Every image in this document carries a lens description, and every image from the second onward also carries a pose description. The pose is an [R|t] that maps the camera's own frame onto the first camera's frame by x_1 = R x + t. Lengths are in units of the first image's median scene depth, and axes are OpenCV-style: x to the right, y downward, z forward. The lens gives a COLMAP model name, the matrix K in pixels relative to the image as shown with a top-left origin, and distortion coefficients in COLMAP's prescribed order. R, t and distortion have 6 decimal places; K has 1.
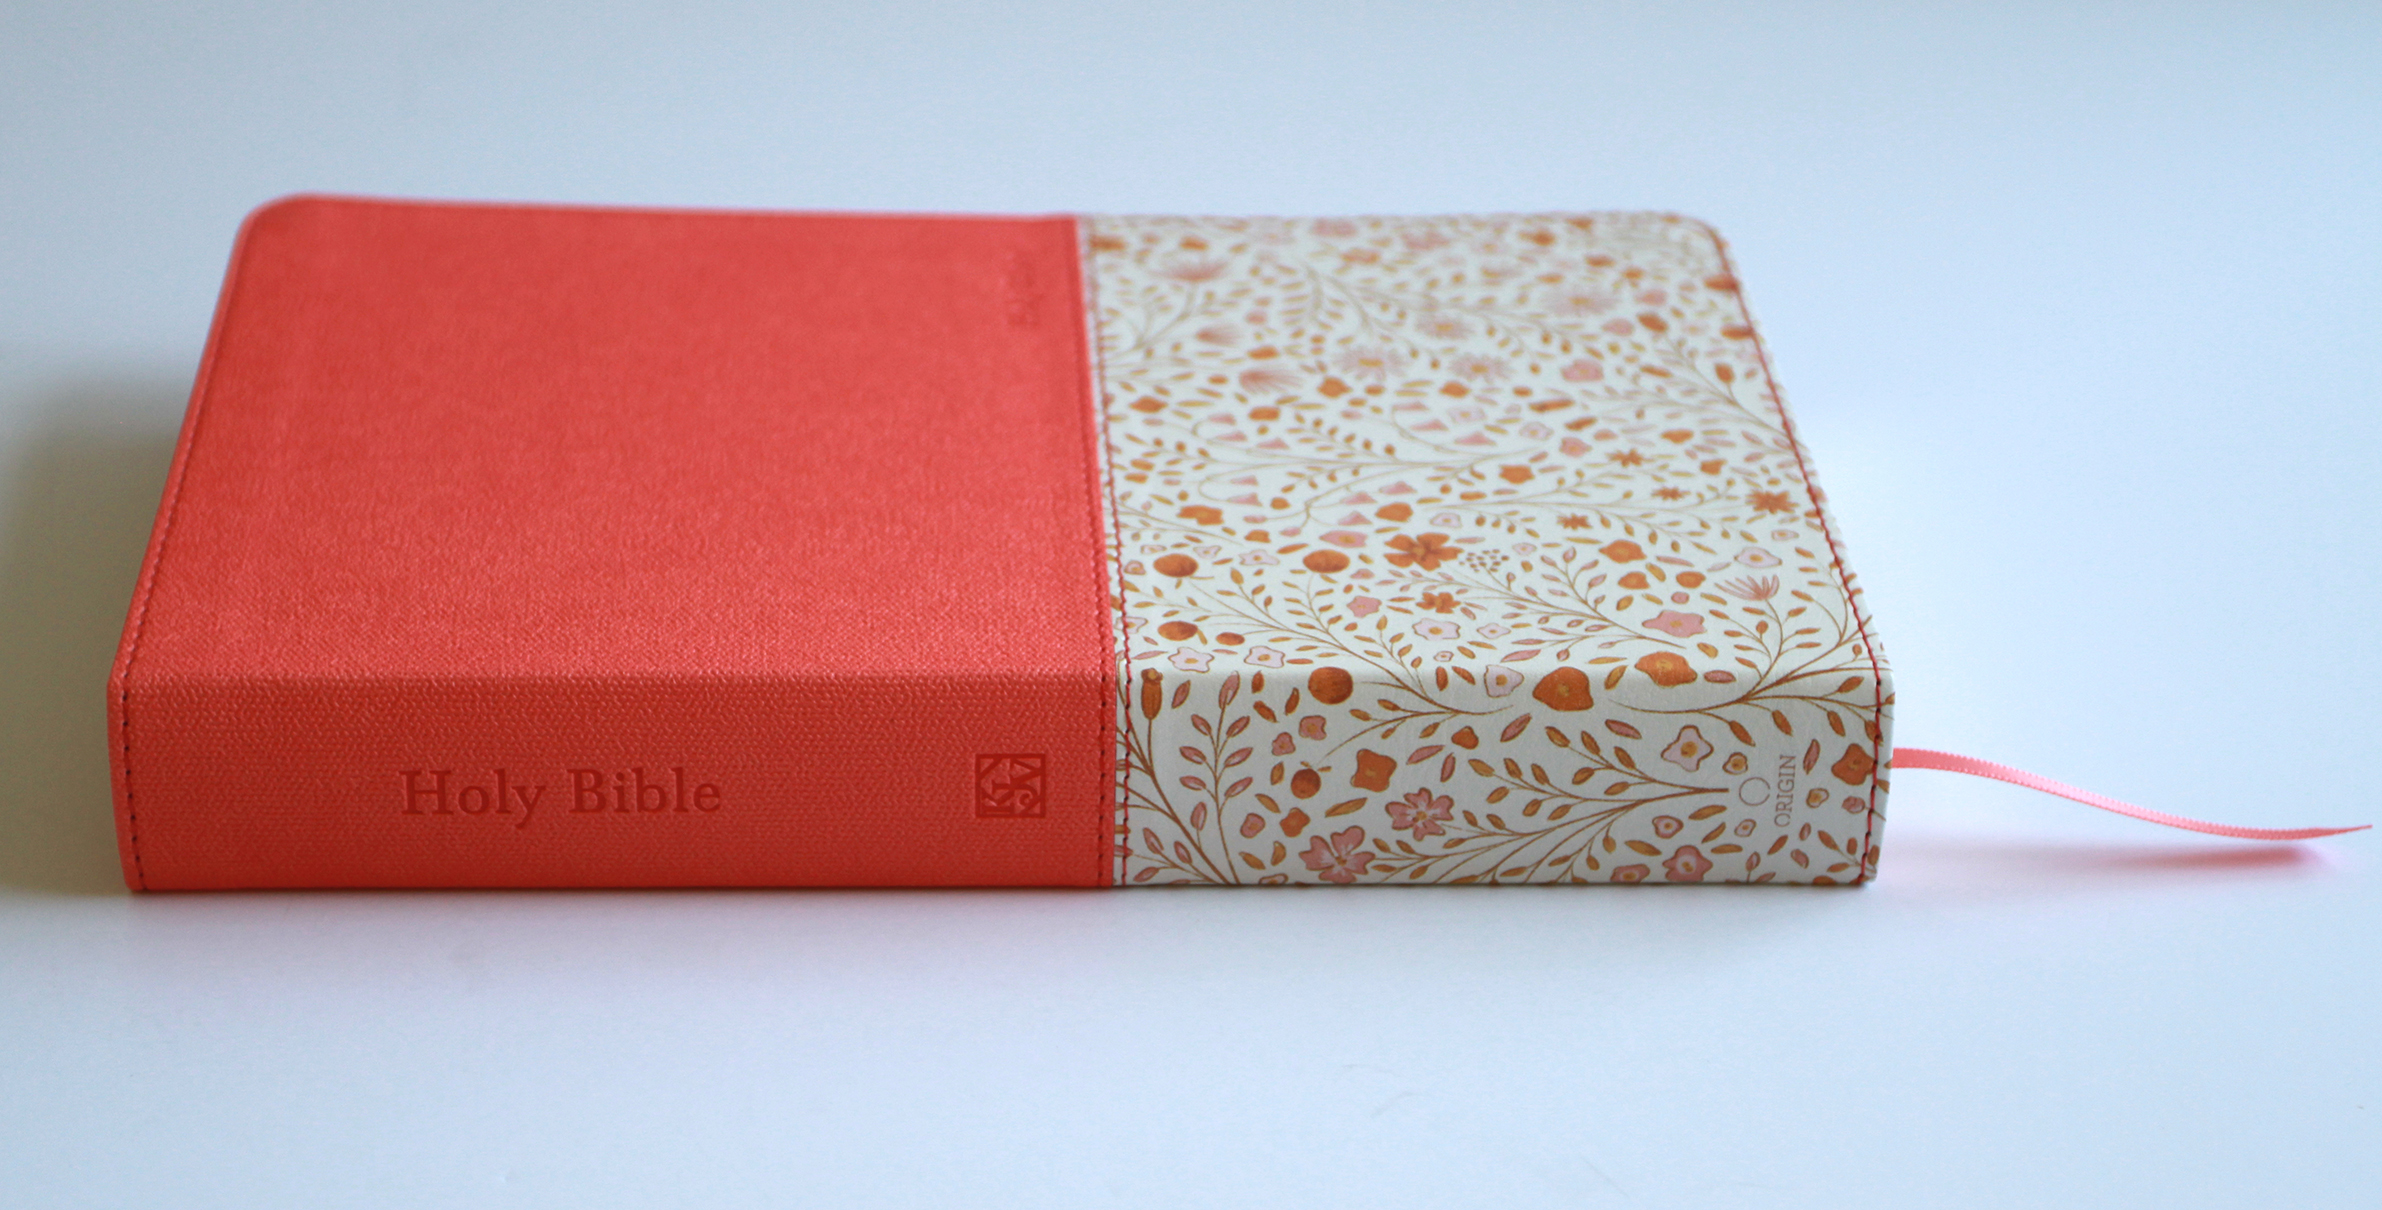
lens RADIAL K [[4575.0, 0, 1195.0], [0, 4575.0, 604.2], [0, 0, 1]] dist [-0.087343, 0.000000]
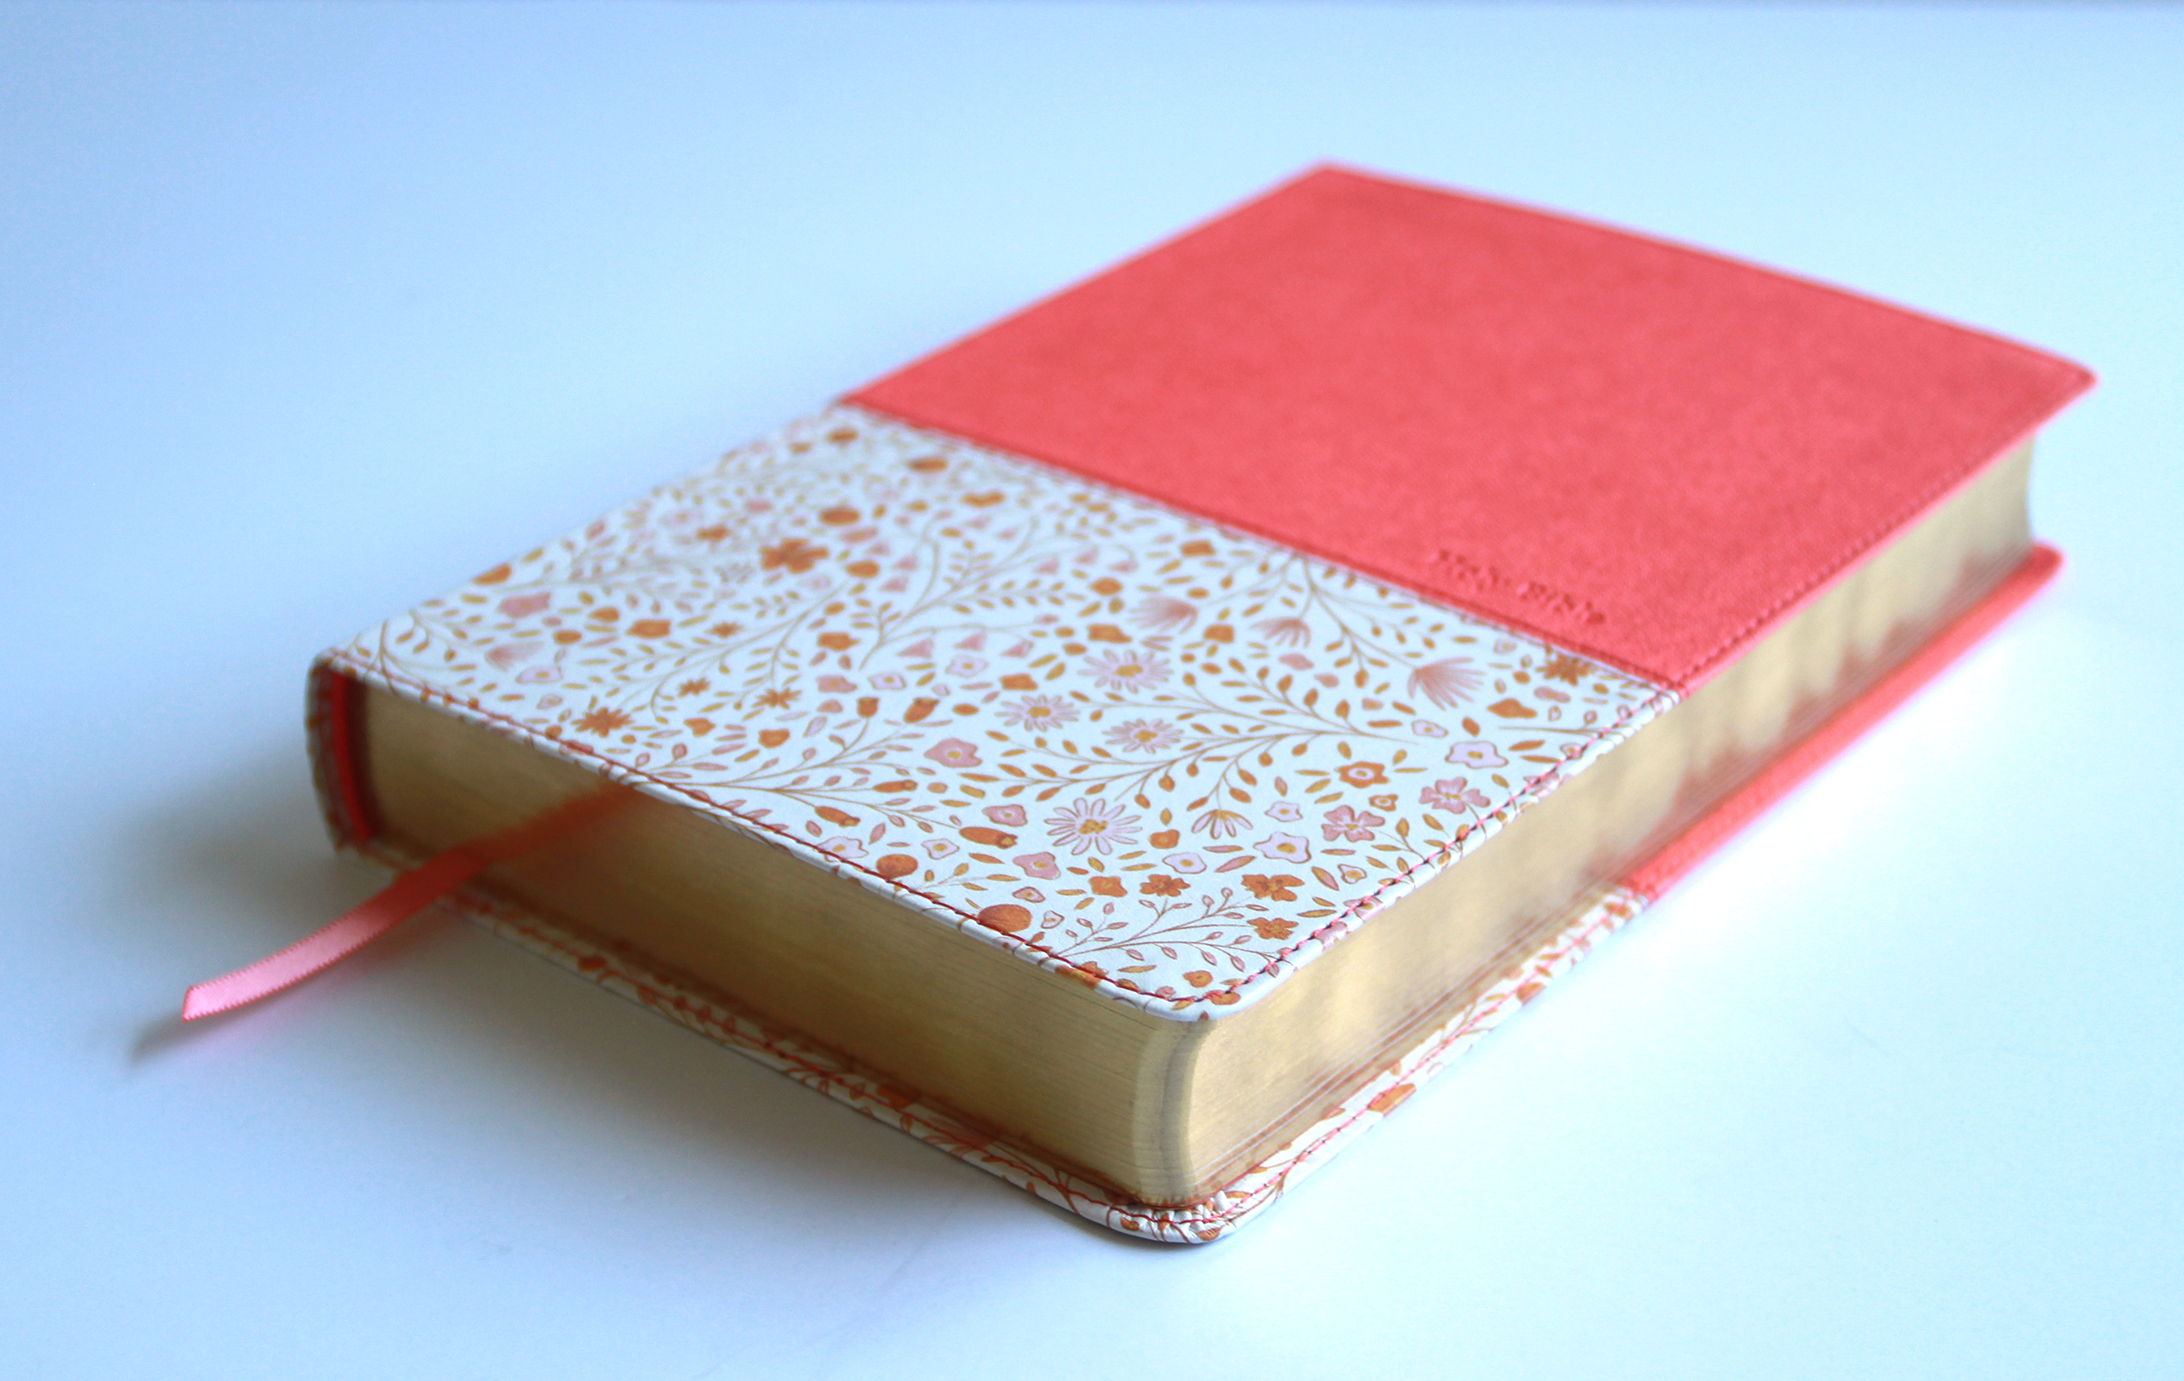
lens RADIAL K [[3876.9, 0, 1093.3], [0, 3876.9, 695.9], [0, 0, 1]] dist [-0.155783, 0.000000]
pose [[-0.671988, 0.329976, -0.662984, 0.569928], [-0.364706, 0.631700, 0.684065, -0.589092], [0.644532, 0.701477, -0.304151, 1.292078]]
